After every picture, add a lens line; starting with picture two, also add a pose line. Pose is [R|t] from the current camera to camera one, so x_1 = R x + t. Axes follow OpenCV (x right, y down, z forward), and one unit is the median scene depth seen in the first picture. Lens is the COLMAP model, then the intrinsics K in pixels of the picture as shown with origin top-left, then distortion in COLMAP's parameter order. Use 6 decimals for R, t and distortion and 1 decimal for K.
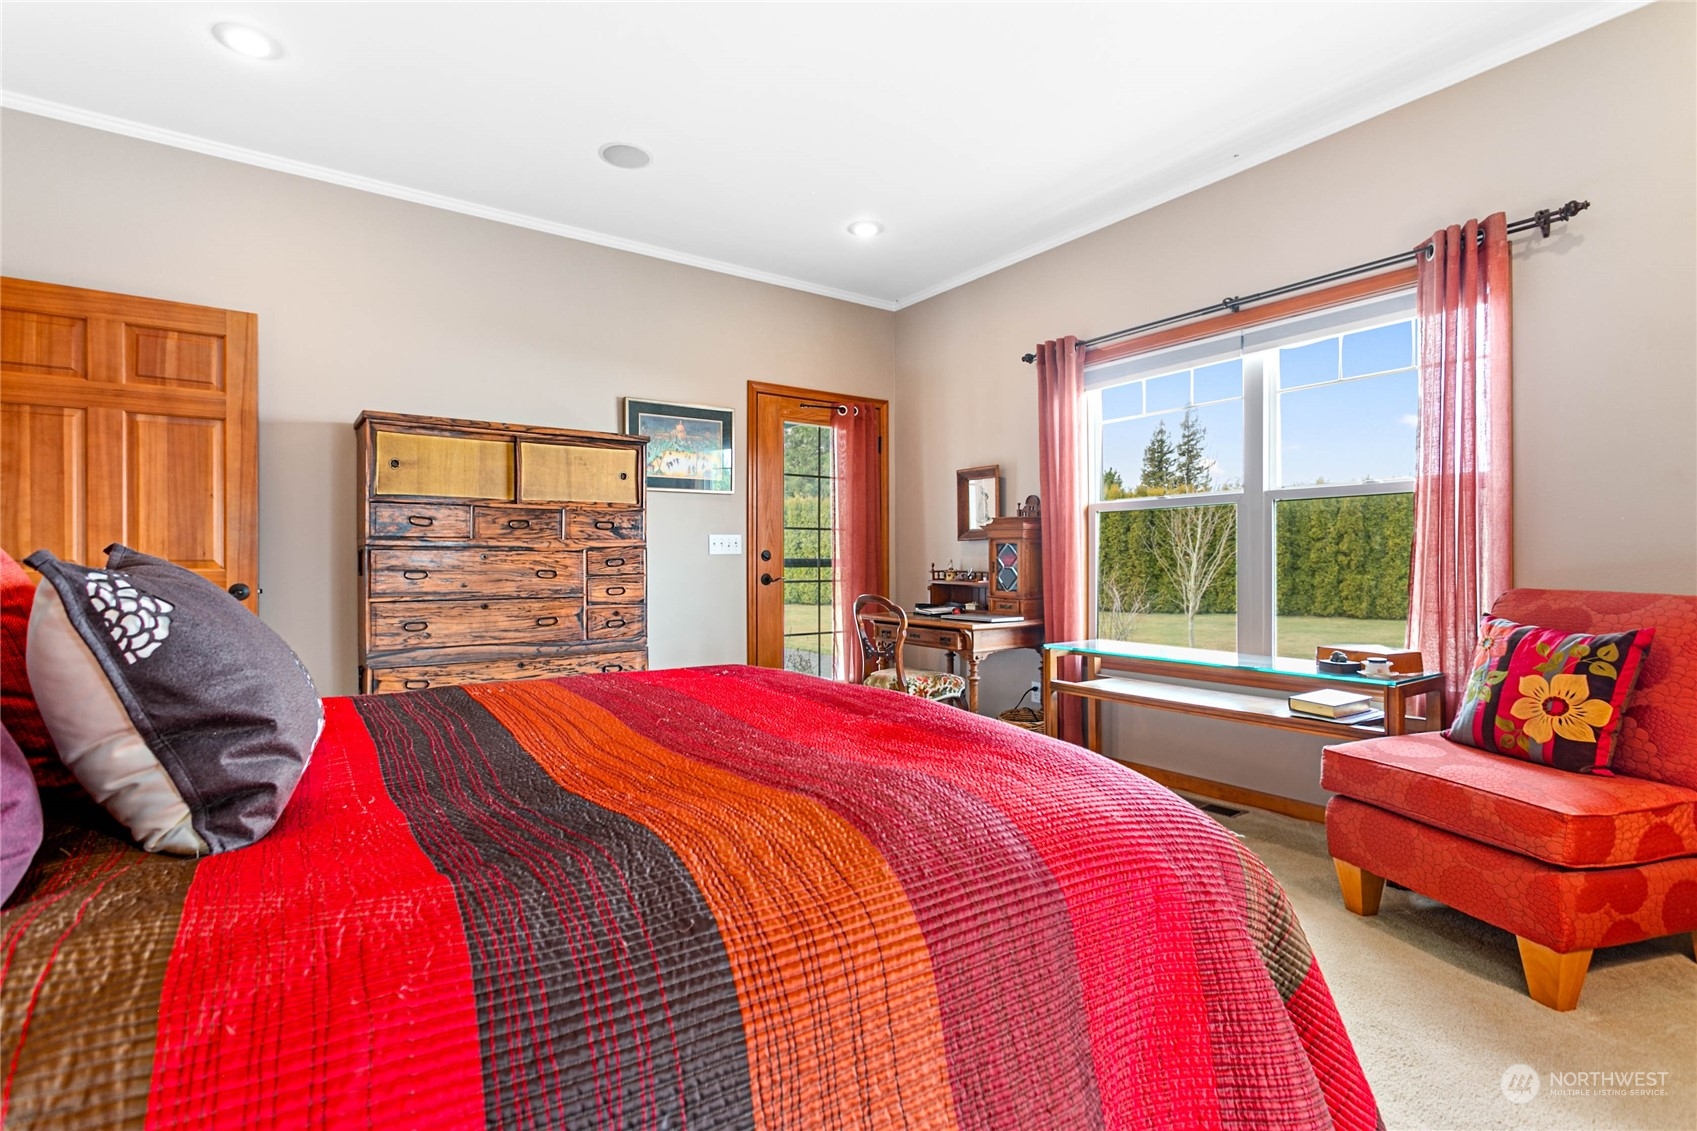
lens RADIAL K [[811.8, 0, 849.8], [0, 811.8, 550.2], [0, 0, 1]] dist [0.002099, 0.001058]
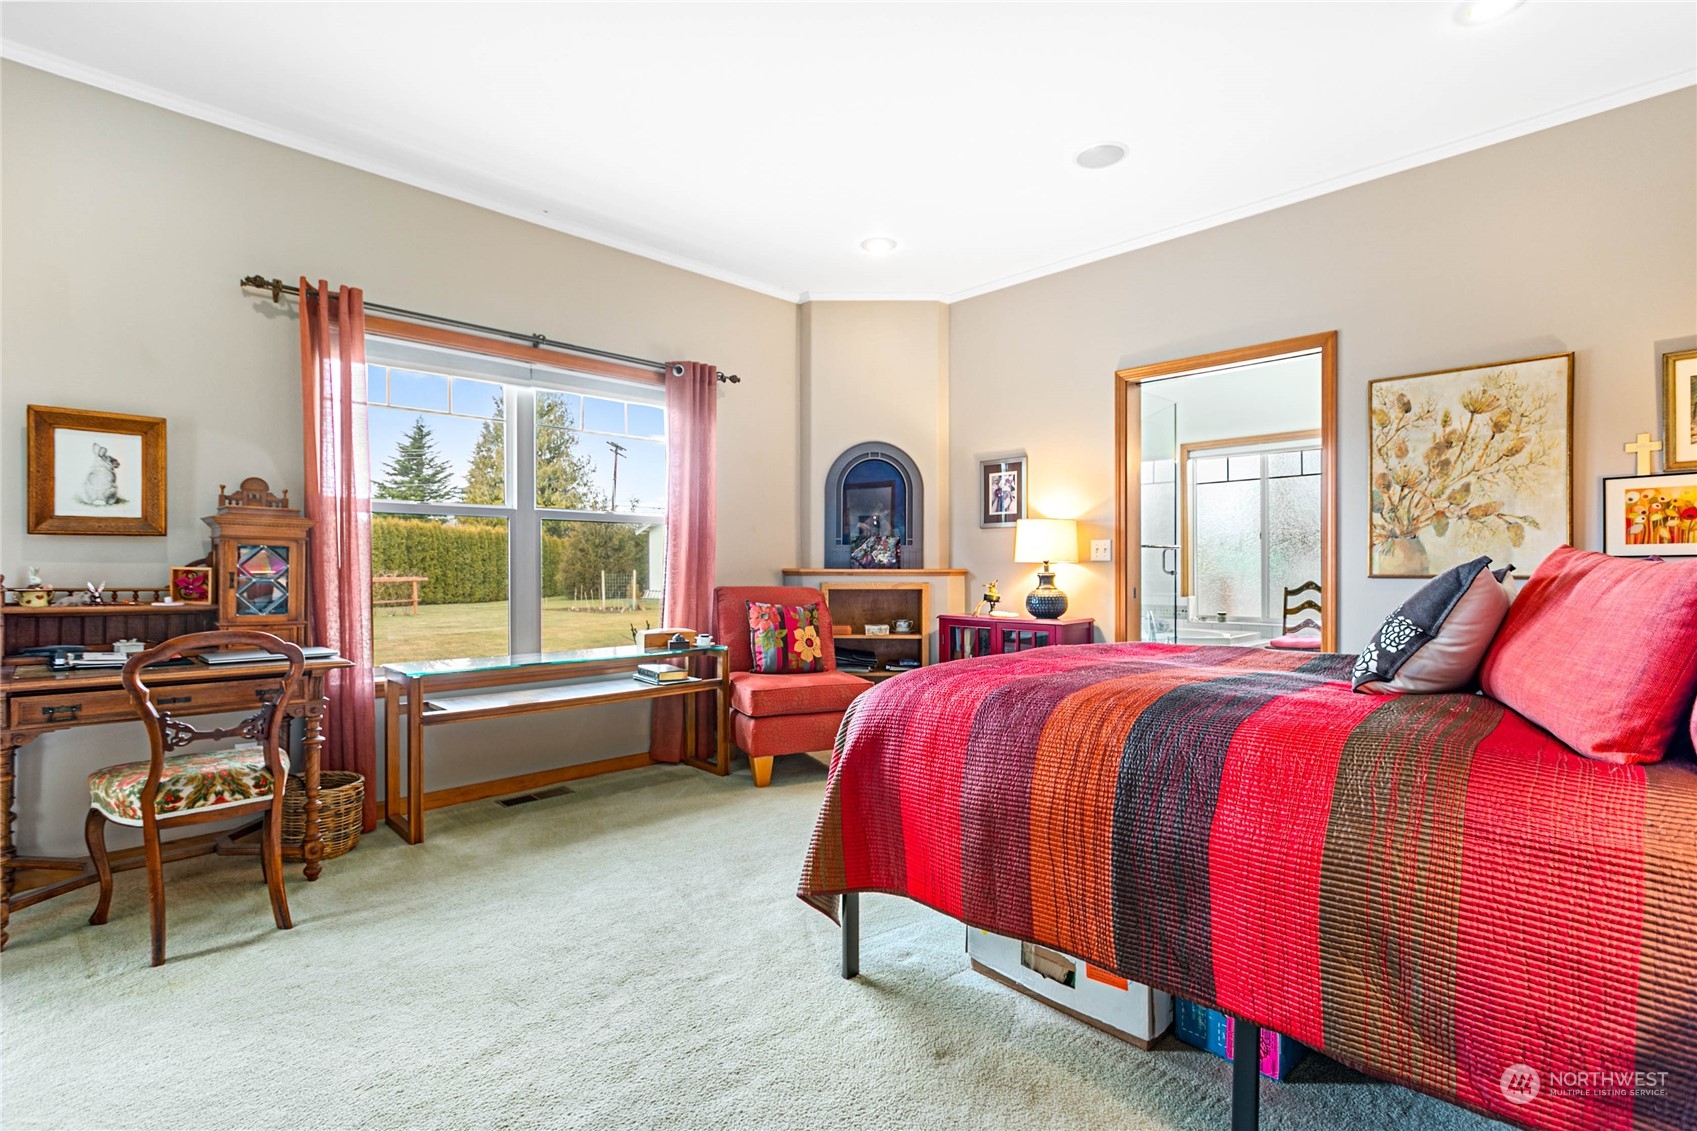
lens RADIAL K [[811.8, 0, 849.8], [0, 811.8, 550.2], [0, 0, 1]] dist [0.002099, 0.001058]
pose [[-0.169347, 0.024127, 0.985261, -0.682824], [-0.013430, 0.999551, -0.026785, 0.009414], [-0.985465, -0.017768, -0.168947, 0.749166]]
